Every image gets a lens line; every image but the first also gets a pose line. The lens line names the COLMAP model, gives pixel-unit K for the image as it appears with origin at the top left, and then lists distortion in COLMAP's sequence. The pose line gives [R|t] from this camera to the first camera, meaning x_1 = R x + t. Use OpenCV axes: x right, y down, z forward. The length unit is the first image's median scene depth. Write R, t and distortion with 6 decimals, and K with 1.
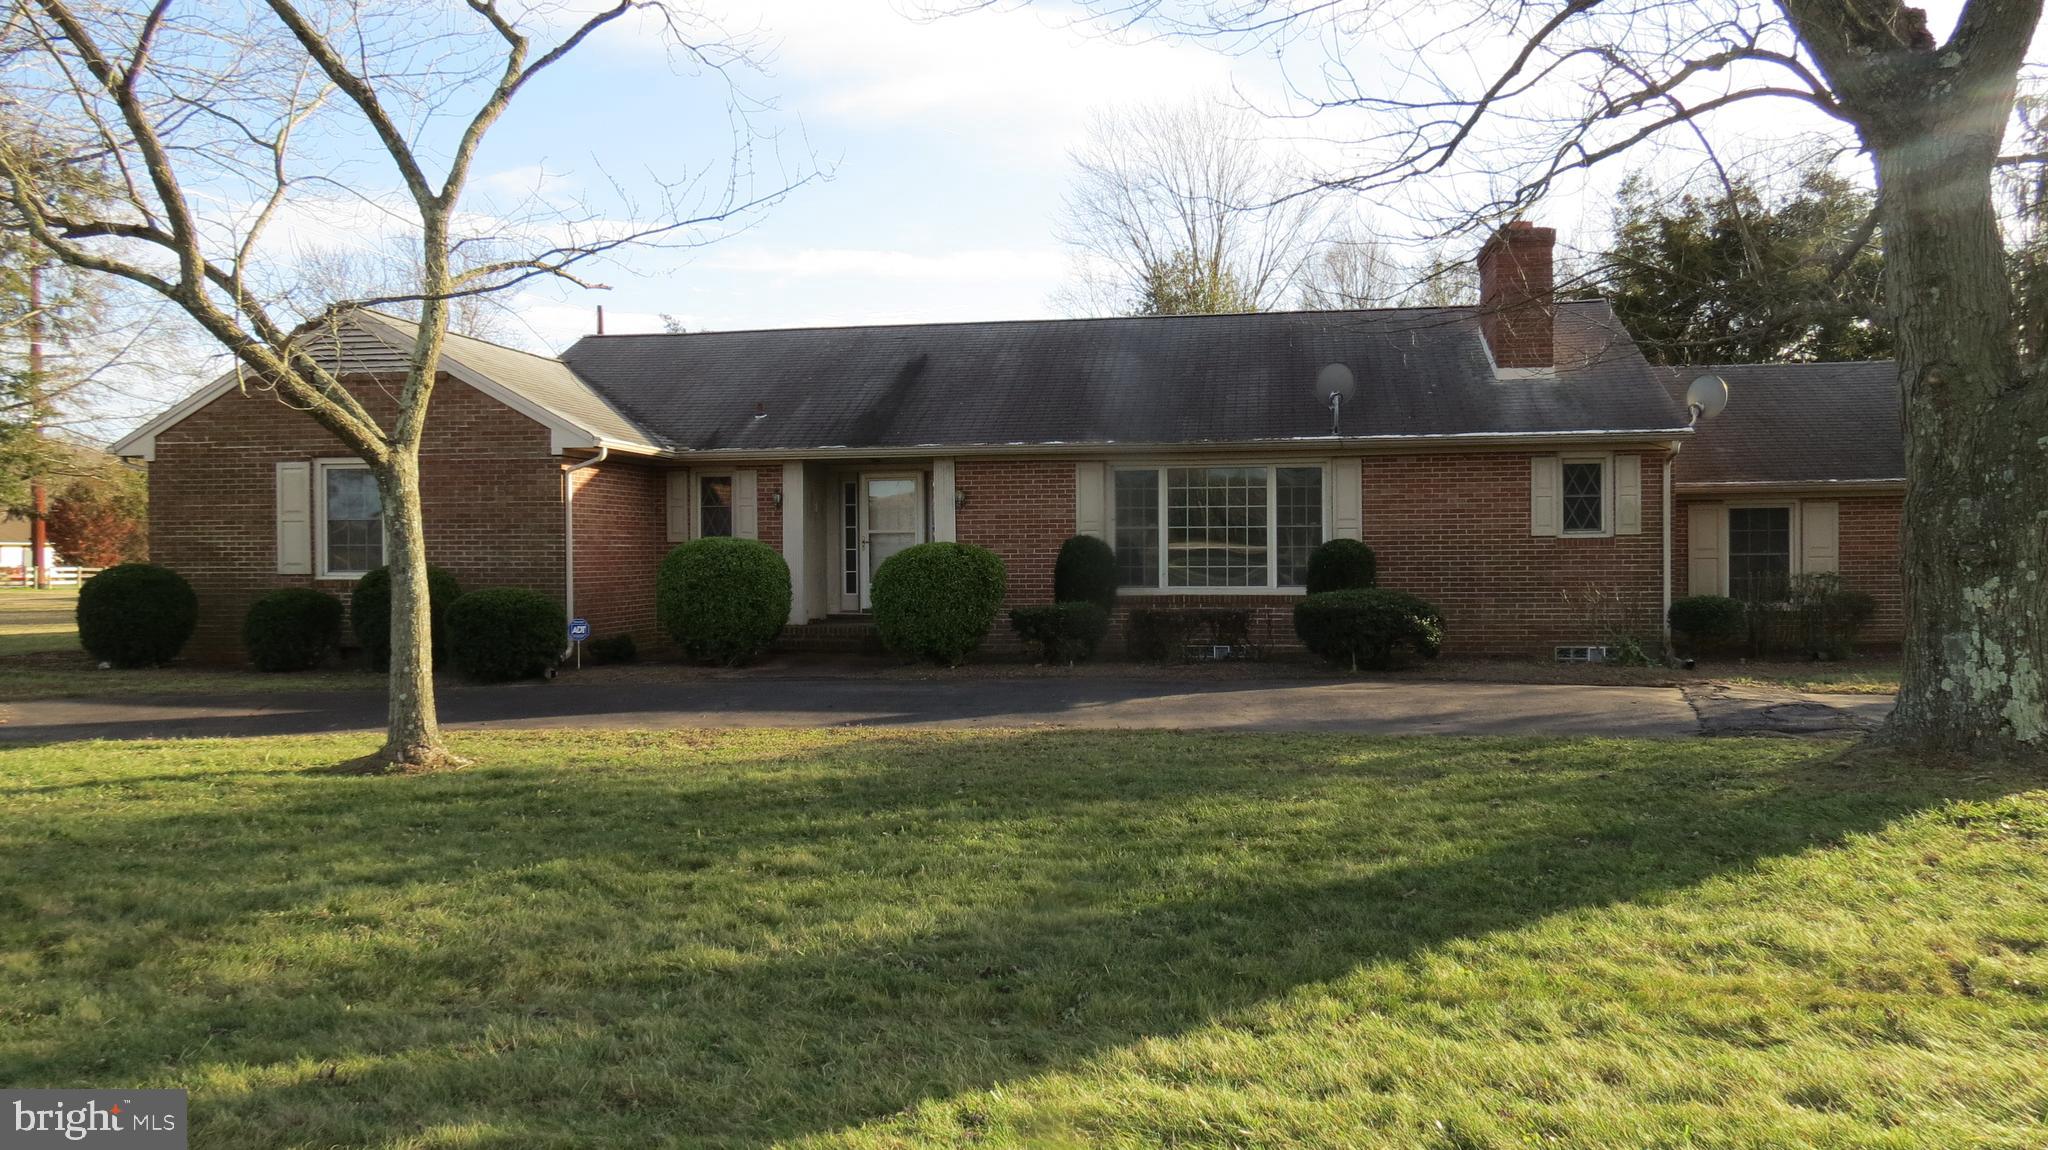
lens RADIAL K [[1489.1, 0, 1024.0], [0, 1489.1, 575.0], [0, 0, 1]] dist [0.048005, 0.001424]
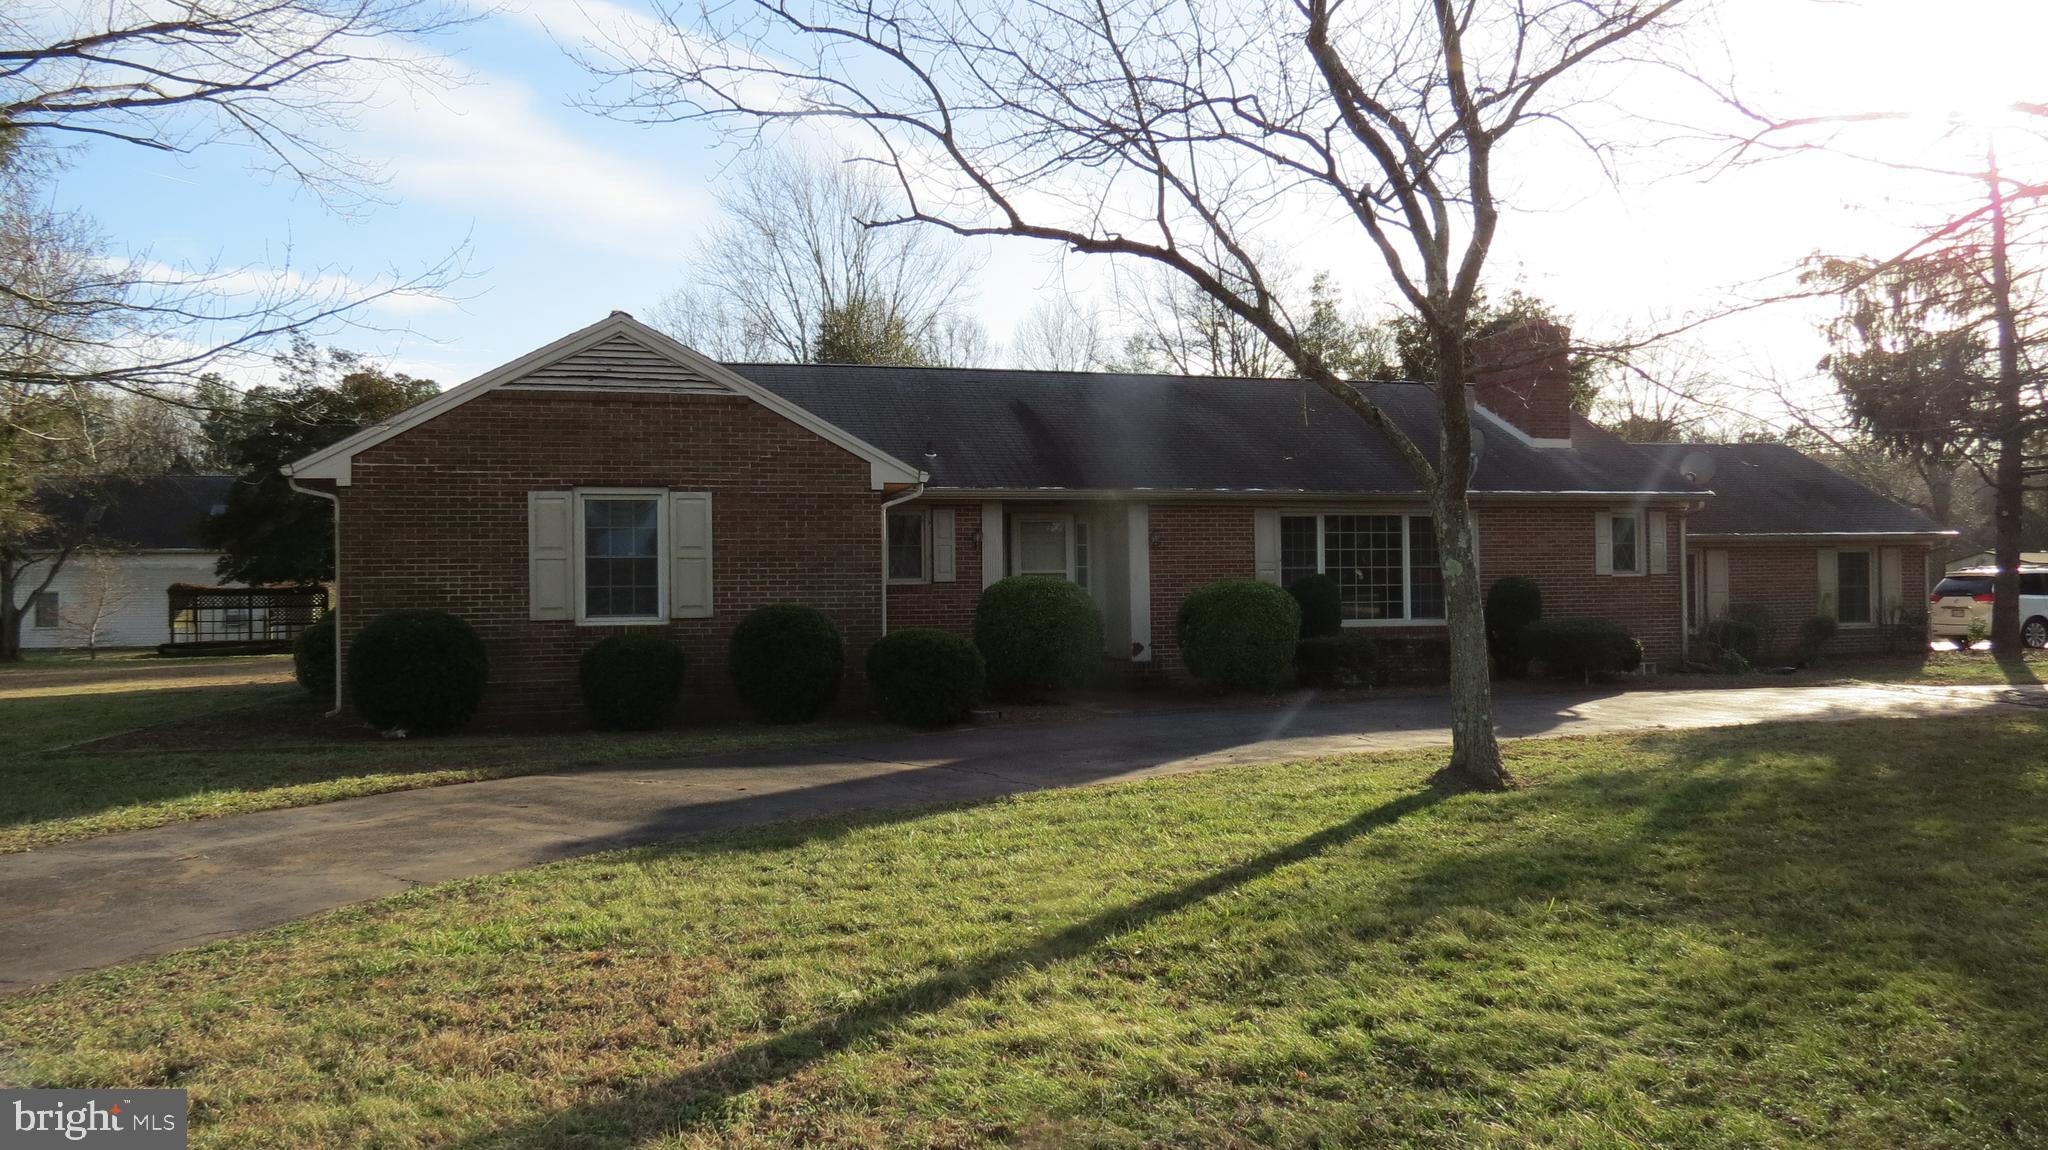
lens RADIAL K [[1442.6, 0, 1055.3], [0, 1442.6, 571.1], [0, 0, 1]] dist [0.003099, 0.000500]
pose [[0.894693, 0.000625, 0.446682, -0.590926], [0.013572, 0.999499, -0.028582, -0.001158], [-0.446476, 0.031635, 0.894236, 0.127513]]
